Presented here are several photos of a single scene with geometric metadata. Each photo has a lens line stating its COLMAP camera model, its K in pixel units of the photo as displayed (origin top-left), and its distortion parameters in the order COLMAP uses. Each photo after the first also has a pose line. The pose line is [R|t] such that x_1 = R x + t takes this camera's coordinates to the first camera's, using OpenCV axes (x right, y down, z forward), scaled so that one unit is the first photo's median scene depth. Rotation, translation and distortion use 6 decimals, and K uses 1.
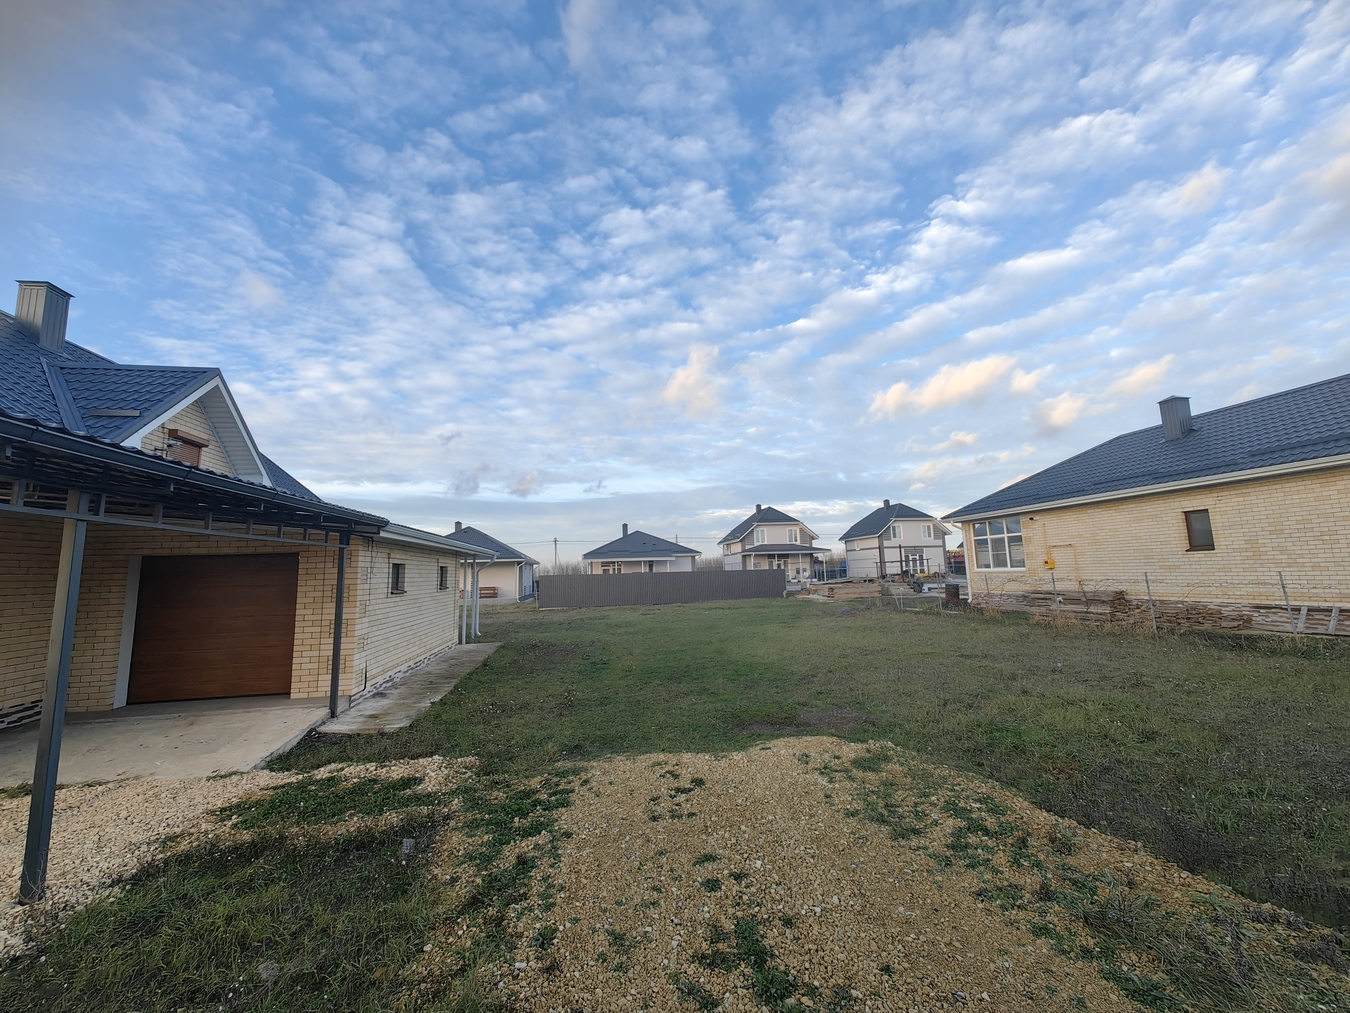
lens RADIAL K [[534.8, 0, 623.1], [0, 534.8, 499.8], [0, 0, 1]] dist [0.014992, -0.005468]
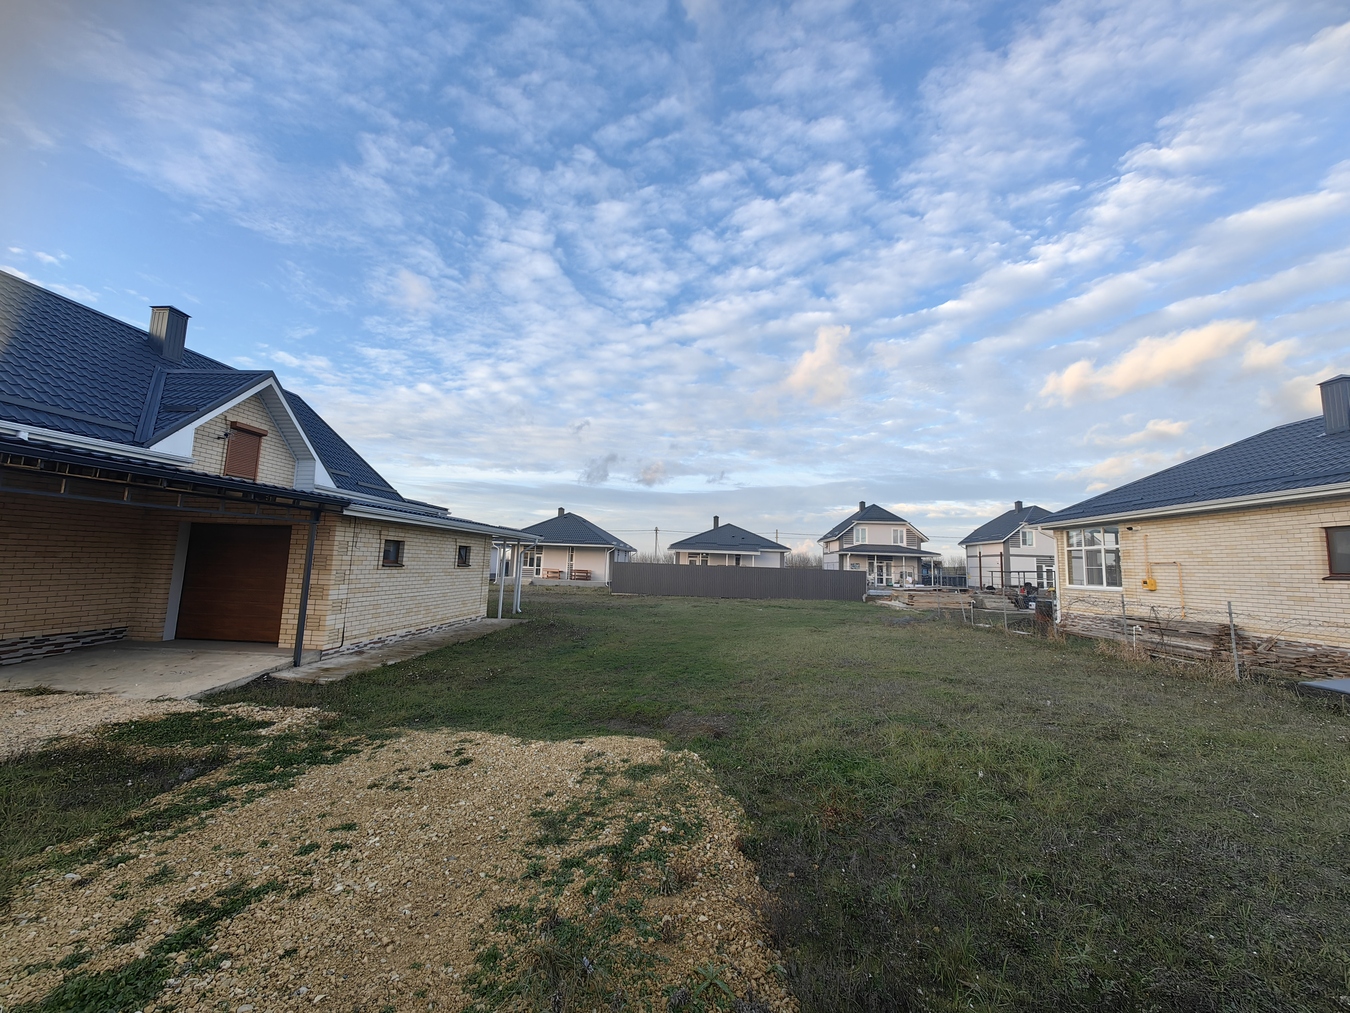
lens RADIAL K [[523.9, 0, 675.7], [0, 523.9, 495.4], [0, 0, 1]] dist [0.013816, -0.004971]
pose [[0.969319, 0.031857, -0.243734, 0.112020], [-0.030230, 0.999489, 0.010417, -0.001417], [0.243941, -0.002729, 0.969786, 0.017383]]
